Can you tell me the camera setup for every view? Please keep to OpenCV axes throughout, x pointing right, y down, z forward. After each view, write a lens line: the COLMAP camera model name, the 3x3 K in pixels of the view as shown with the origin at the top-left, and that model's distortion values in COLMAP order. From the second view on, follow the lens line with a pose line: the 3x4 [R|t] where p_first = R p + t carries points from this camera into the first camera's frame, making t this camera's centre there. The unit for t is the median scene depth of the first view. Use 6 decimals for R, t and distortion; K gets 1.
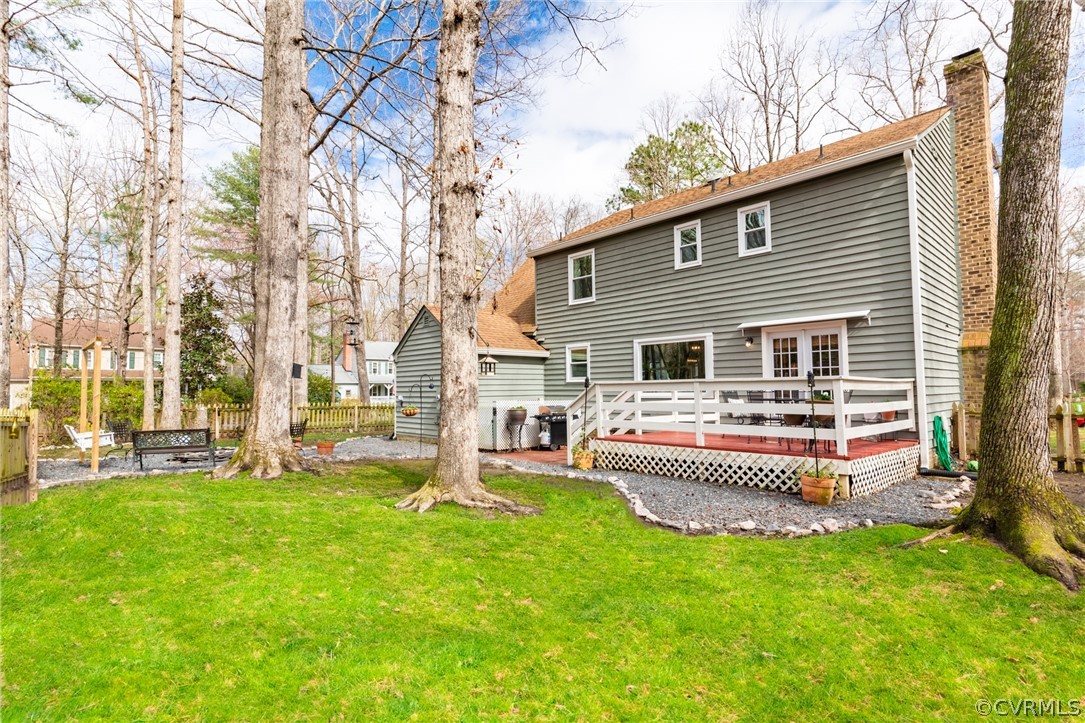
lens RADIAL K [[528.9, 0, 542.5], [0, 528.9, 361.5], [0, 0, 1]] dist [0.001982, 0.000228]
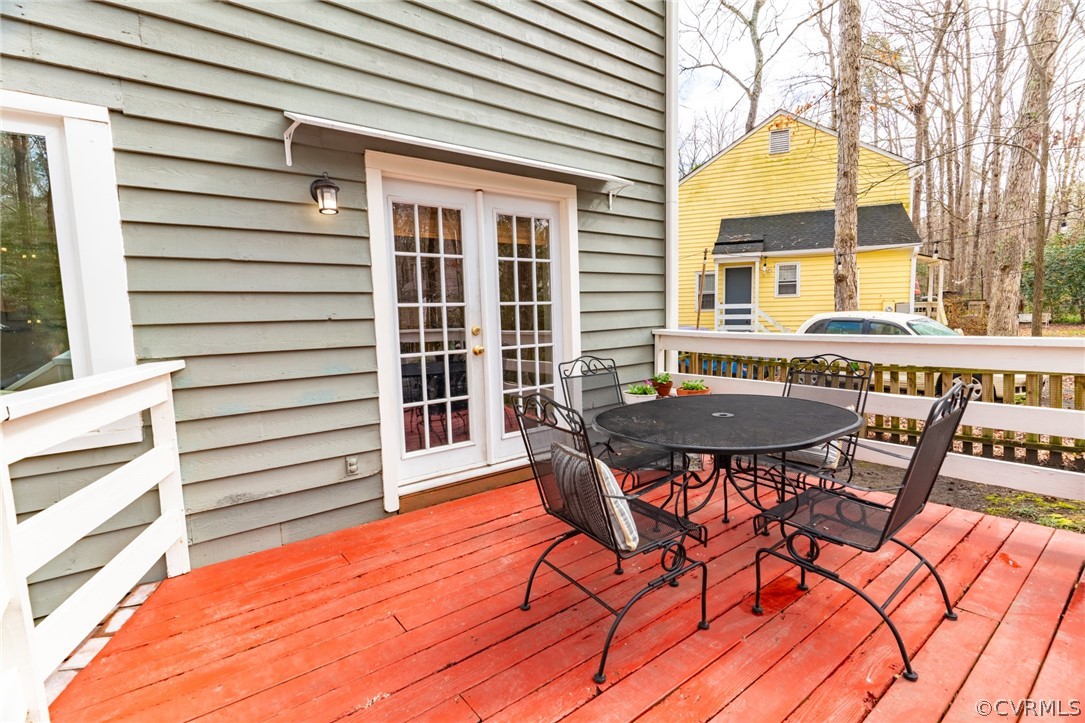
lens RADIAL K [[516.1, 0, 536.7], [0, 516.1, 366.4], [0, 0, 1]] dist [0.000940, -0.000105]
pose [[0.083051, -0.101838, 0.991328, 0.151976], [-0.033604, 0.993913, 0.104918, 0.015873], [-0.995979, -0.042027, 0.079123, 0.907142]]
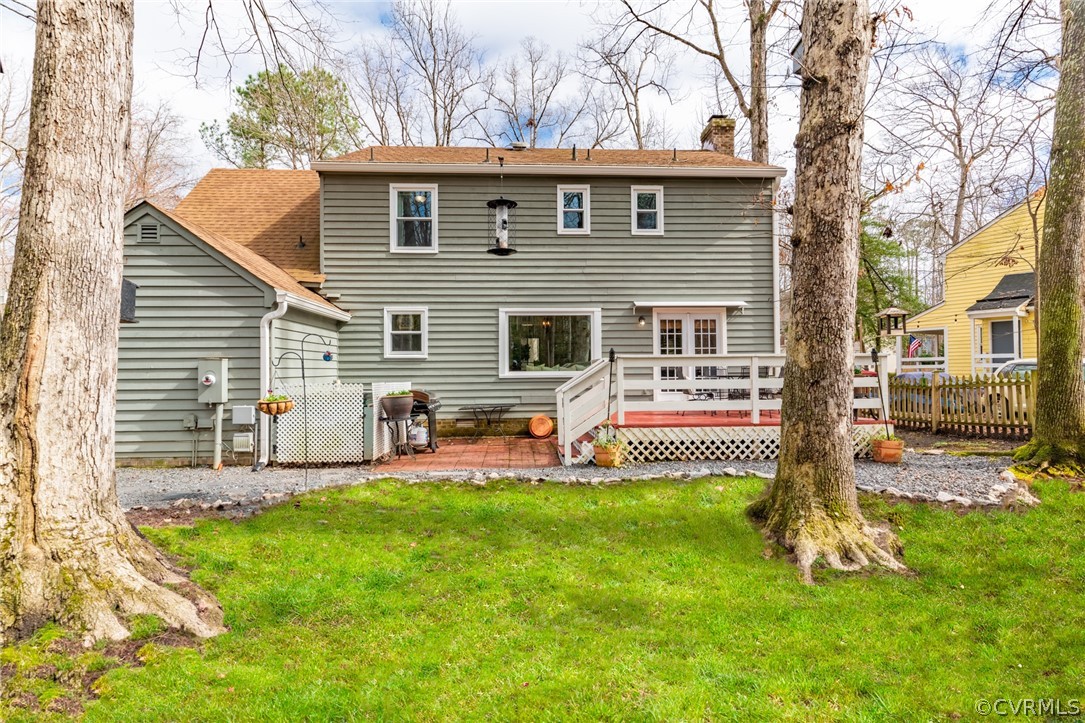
lens RADIAL K [[516.1, 0, 536.7], [0, 516.1, 366.4], [0, 0, 1]] dist [0.000940, -0.000105]
pose [[0.643585, 0.010321, 0.765305, -0.511058], [-0.039839, 0.999005, 0.020030, 0.039997], [-0.764337, -0.043380, 0.643356, 0.532666]]
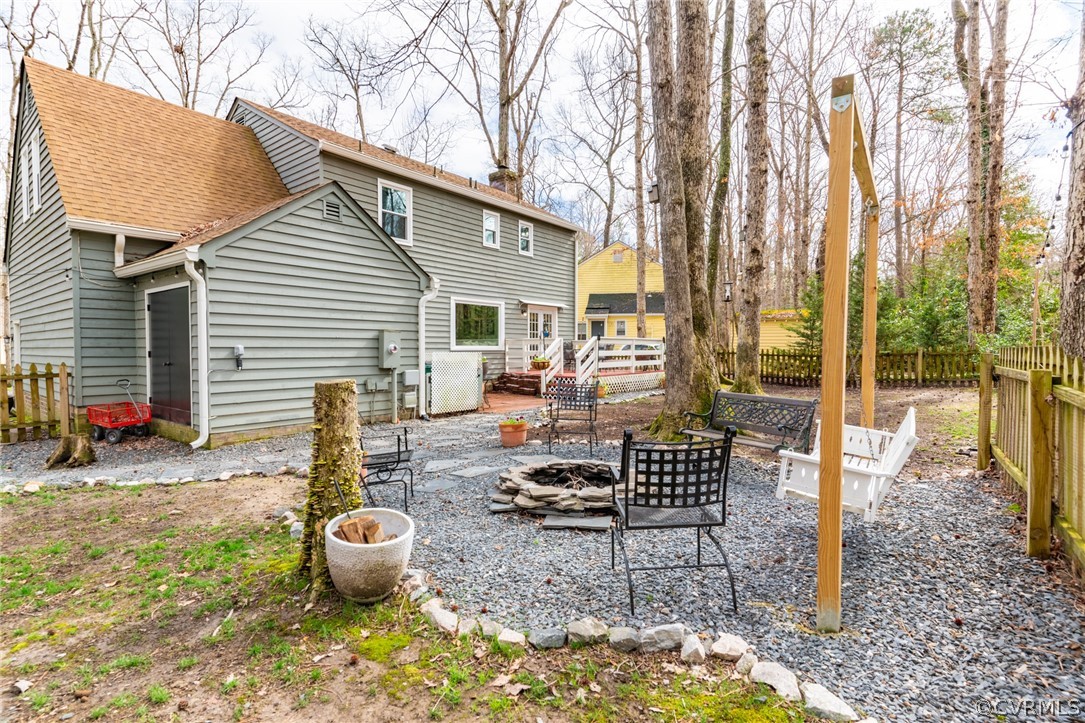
lens RADIAL K [[516.1, 0, 536.7], [0, 516.1, 366.4], [0, 0, 1]] dist [0.000940, -0.000105]
pose [[-0.148853, -0.025615, 0.988528, -1.118920], [-0.054025, 0.998382, 0.017735, 0.091572], [-0.987383, -0.050765, -0.149996, 1.219859]]
